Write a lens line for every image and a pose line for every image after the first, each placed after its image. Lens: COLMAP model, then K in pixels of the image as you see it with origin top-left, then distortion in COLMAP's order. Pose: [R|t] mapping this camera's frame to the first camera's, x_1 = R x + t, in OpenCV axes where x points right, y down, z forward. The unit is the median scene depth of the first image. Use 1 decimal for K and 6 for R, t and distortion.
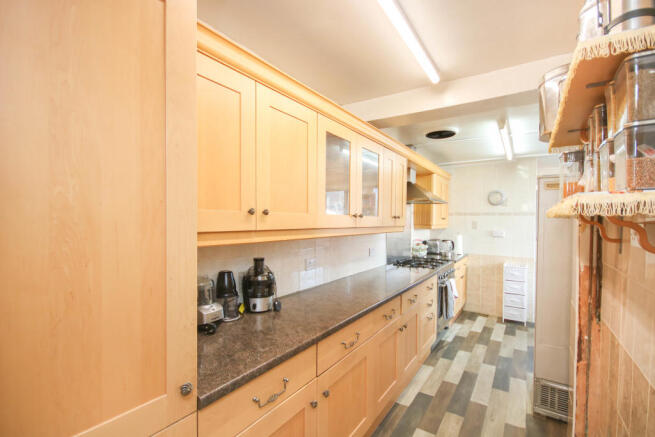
lens RADIAL K [[303.1, 0, 331.8], [0, 303.1, 223.7], [0, 0, 1]] dist [-0.002197, 0.000038]
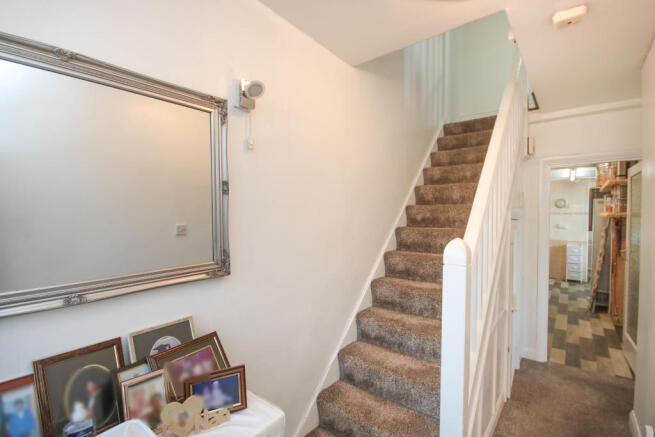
lens RADIAL K [[303.1, 0, 331.0], [0, 303.1, 220.9], [0, 0, 1]] dist [-0.002197, 0.000038]
pose [[0.995913, 0.006329, -0.090101, -0.537929], [-0.005951, 0.999972, 0.004471, 0.005600], [0.090127, -0.003917, 0.995923, -0.714683]]
